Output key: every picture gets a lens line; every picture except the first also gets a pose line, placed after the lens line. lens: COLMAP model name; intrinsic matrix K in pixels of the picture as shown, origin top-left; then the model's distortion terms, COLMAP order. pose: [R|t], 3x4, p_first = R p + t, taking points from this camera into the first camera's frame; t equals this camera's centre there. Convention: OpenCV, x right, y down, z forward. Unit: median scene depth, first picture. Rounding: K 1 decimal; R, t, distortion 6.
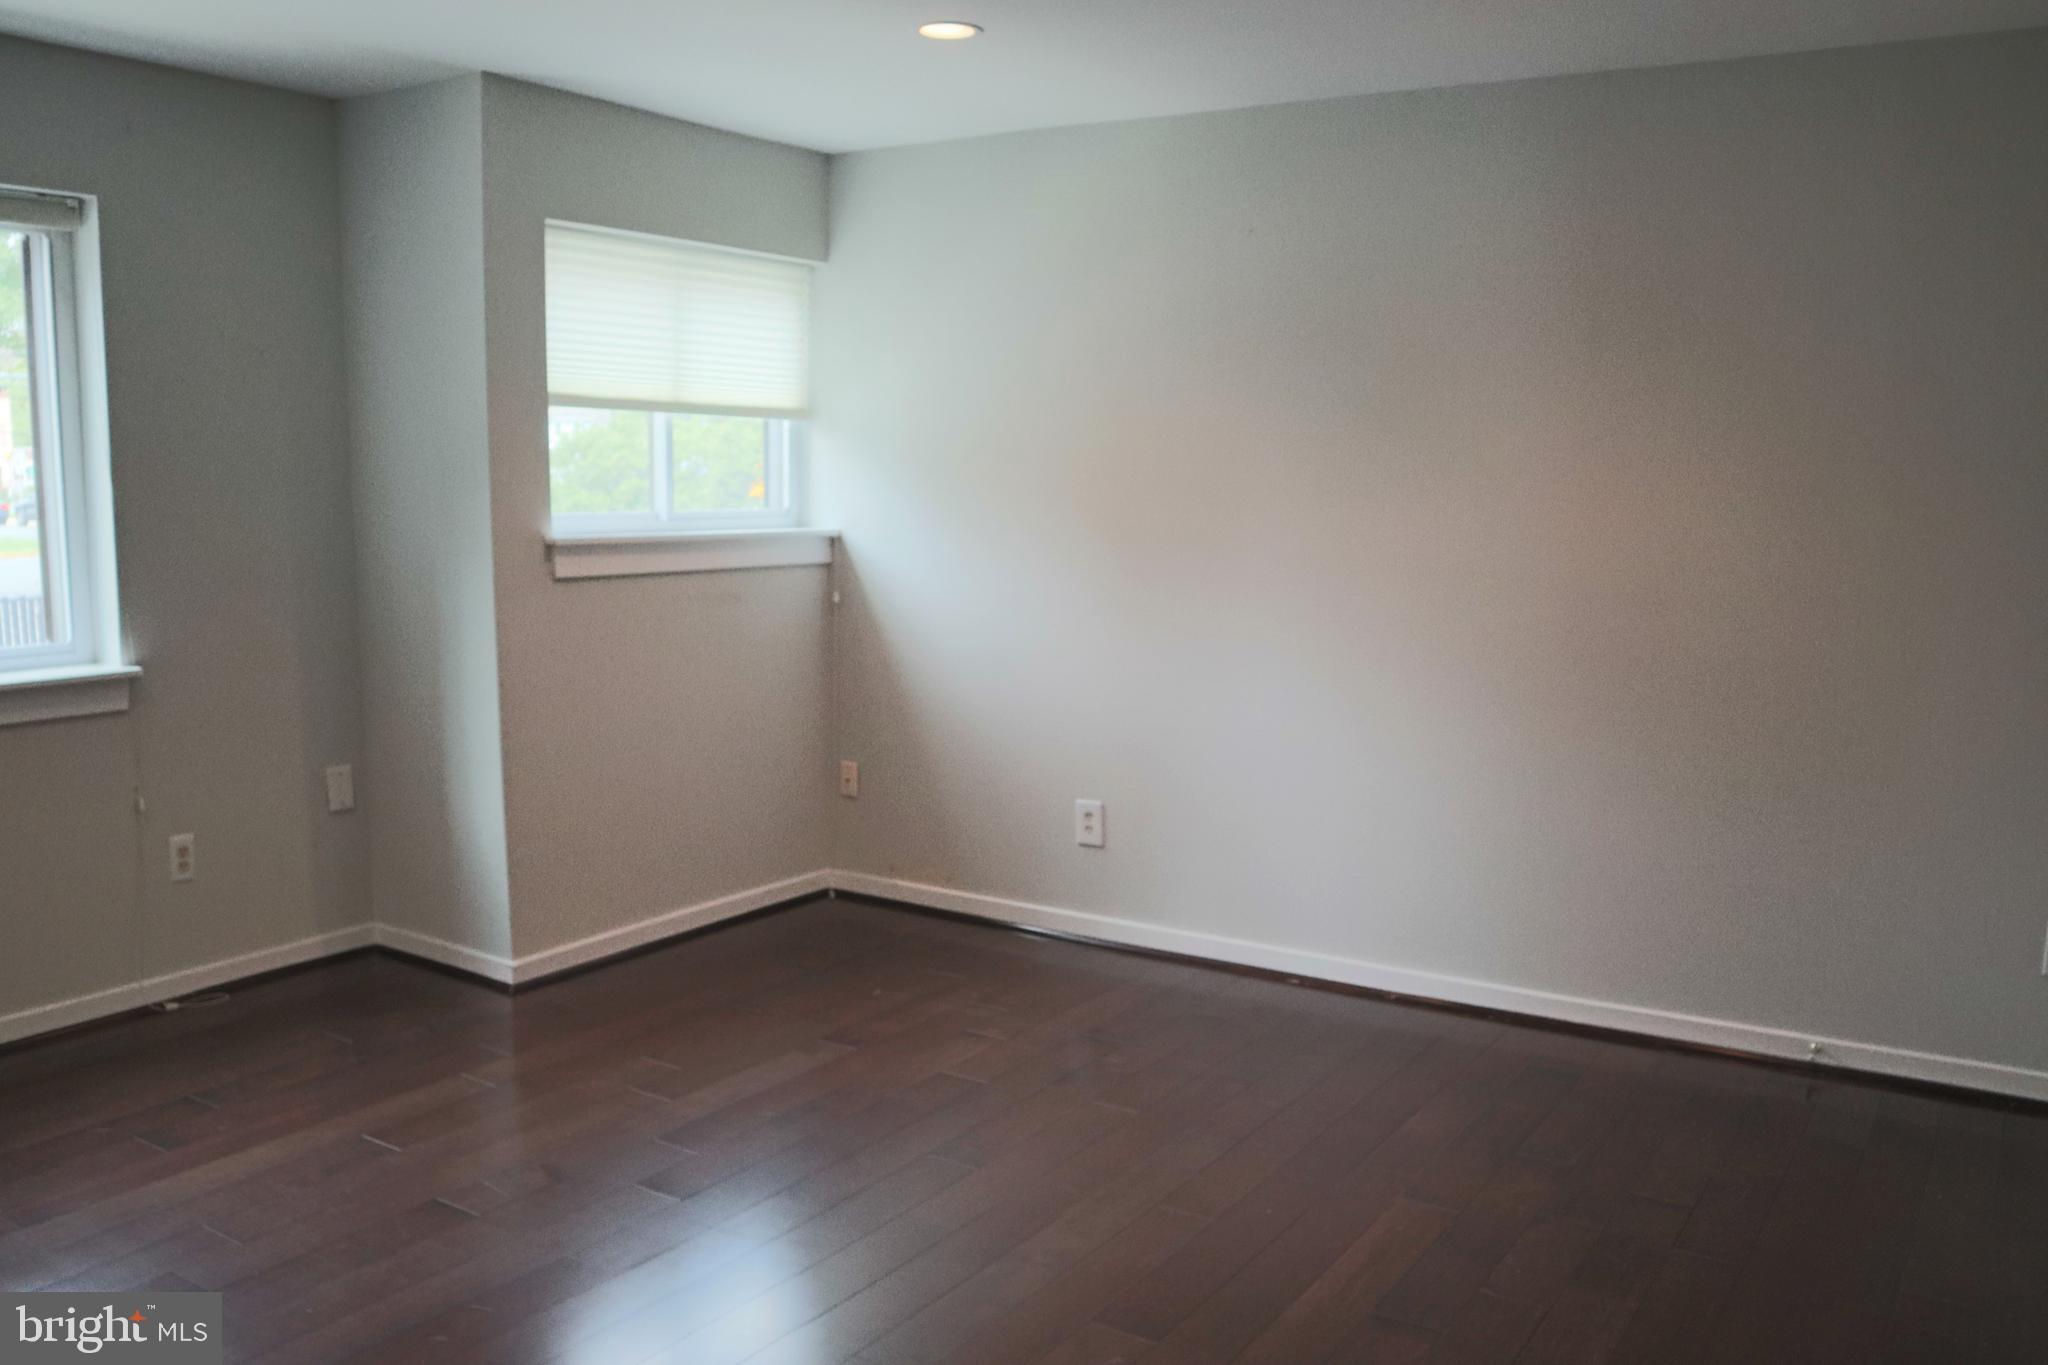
lens RADIAL K [[1600.4, 0, 1024.0], [0, 1600.4, 682.5], [0, 0, 1]] dist [-0.134997, 0.149238]
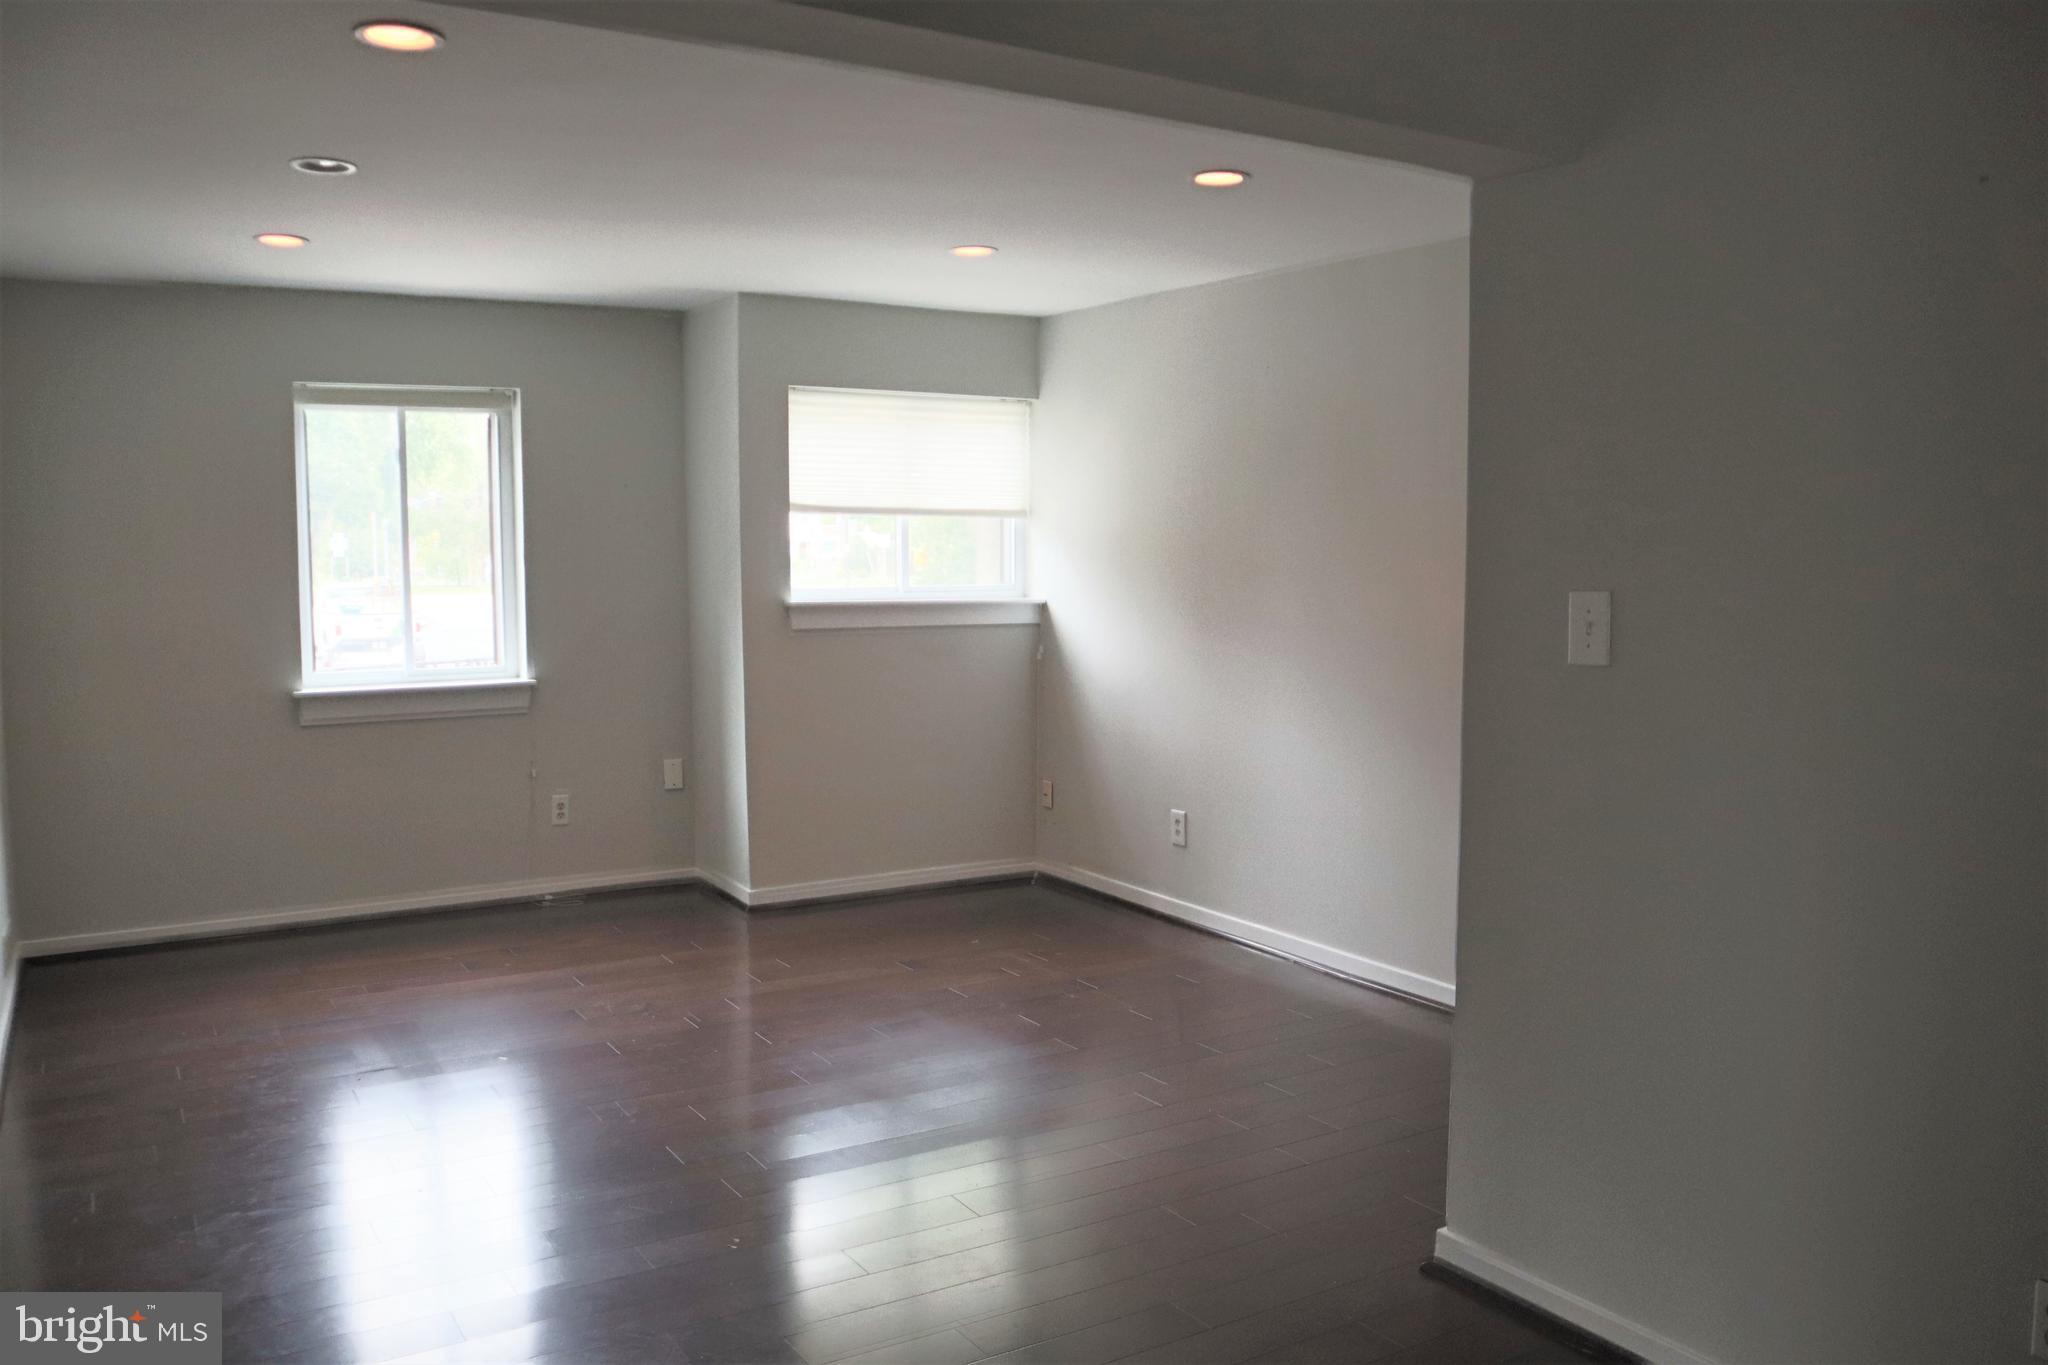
lens RADIAL K [[1600.4, 0, 1024.0], [0, 1600.4, 682.5], [0, 0, 1]] dist [-0.134997, 0.149238]
pose [[0.924633, 0.020971, -0.380282, 0.425623], [-0.042941, 0.997857, -0.049380, 0.041466], [0.378431, 0.061988, 0.923551, -0.245034]]
